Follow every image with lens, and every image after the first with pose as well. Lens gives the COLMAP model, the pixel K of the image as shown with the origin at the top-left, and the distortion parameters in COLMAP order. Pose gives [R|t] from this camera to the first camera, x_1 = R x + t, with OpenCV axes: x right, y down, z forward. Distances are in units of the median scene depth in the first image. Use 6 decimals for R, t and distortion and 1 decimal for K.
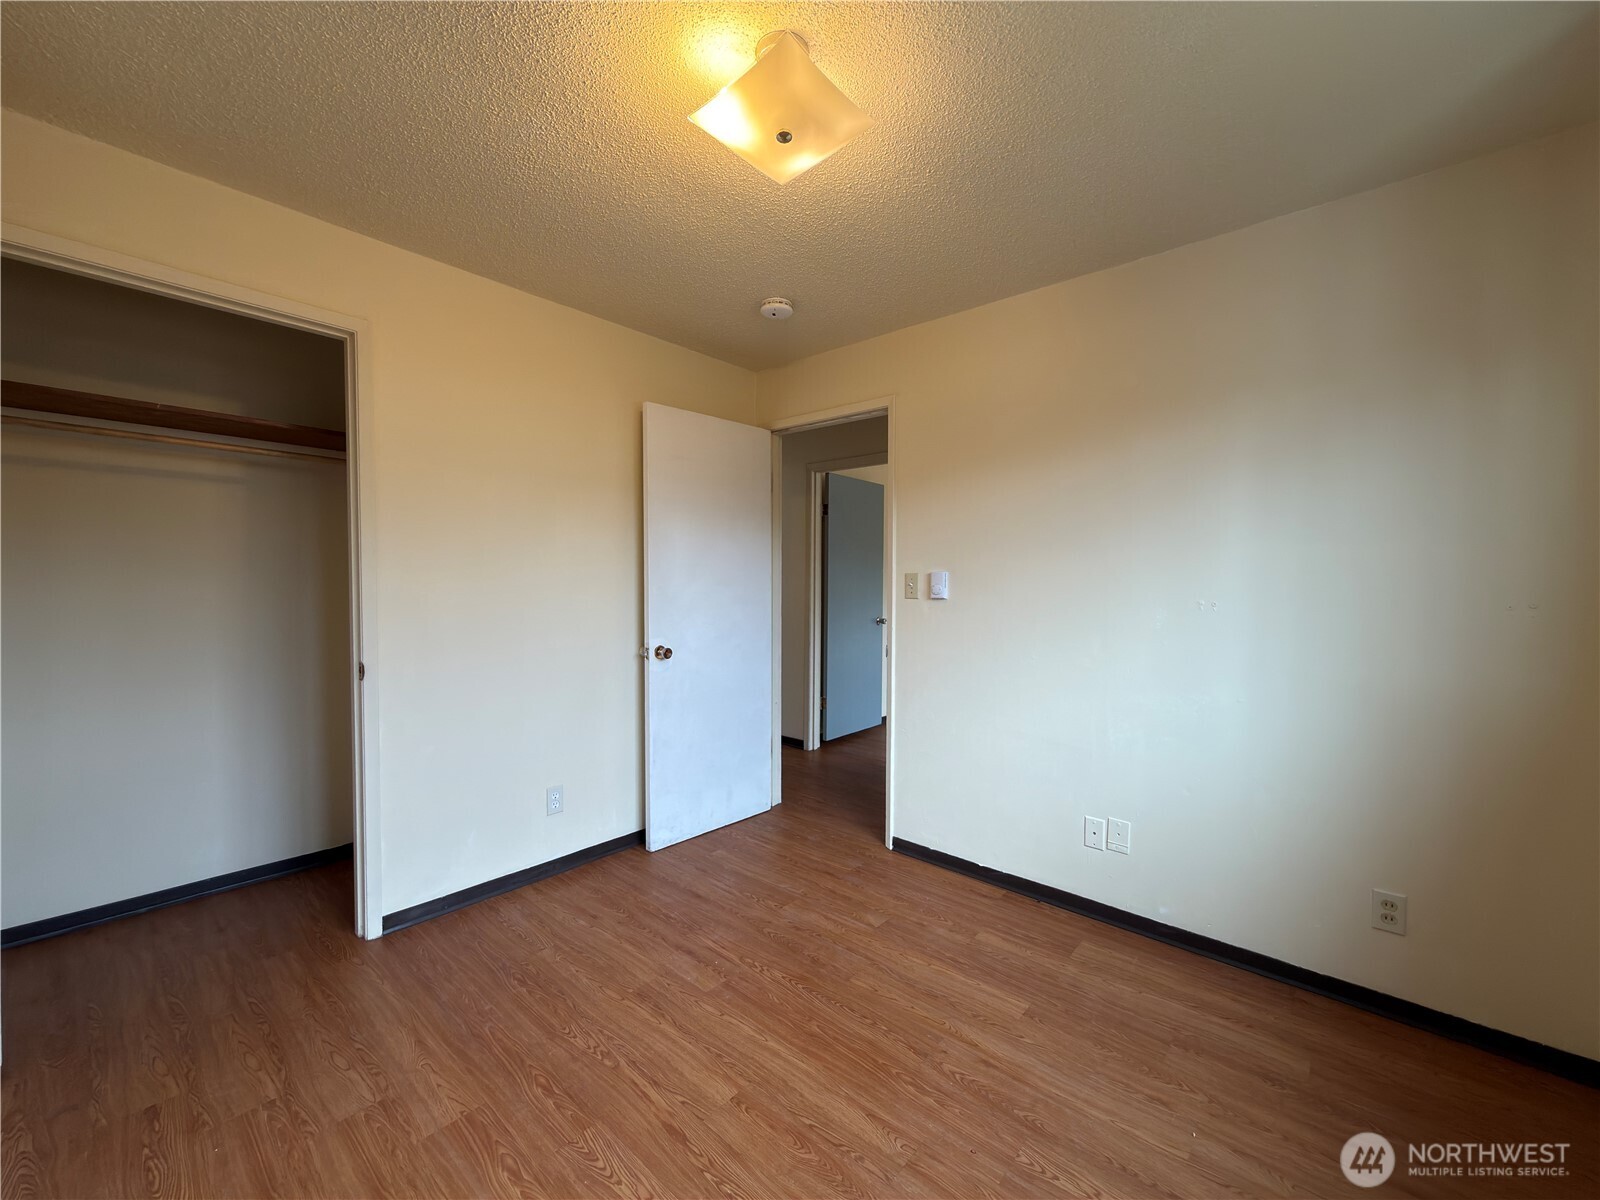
lens RADIAL K [[635.9, 0, 799.4], [0, 635.9, 602.1], [0, 0, 1]] dist [-0.001655, 0.000001]
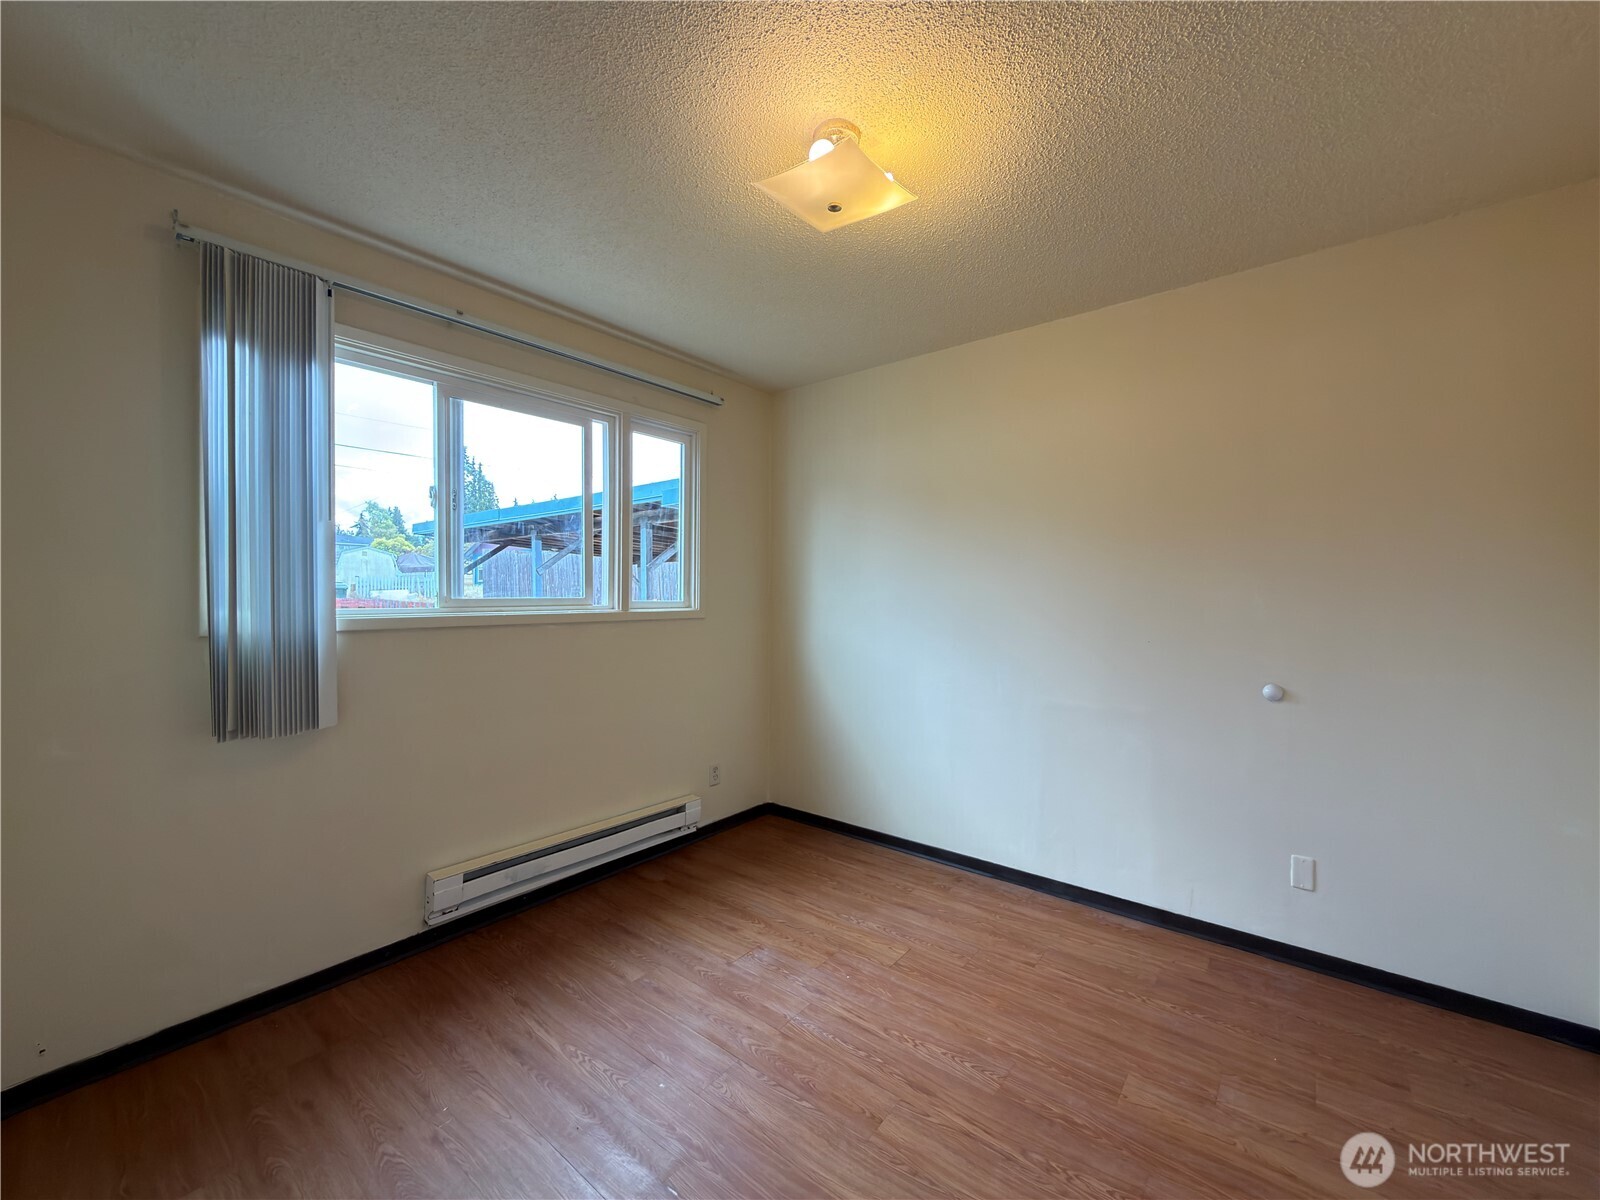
lens RADIAL K [[635.9, 0, 799.4], [0, 635.9, 602.1], [0, 0, 1]] dist [-0.001655, 0.000001]
pose [[-0.998963, -0.009495, -0.044536, 0.076278], [-0.011430, 0.998992, 0.043411, -0.073314], [0.044078, 0.043875, -0.998064, 2.017303]]
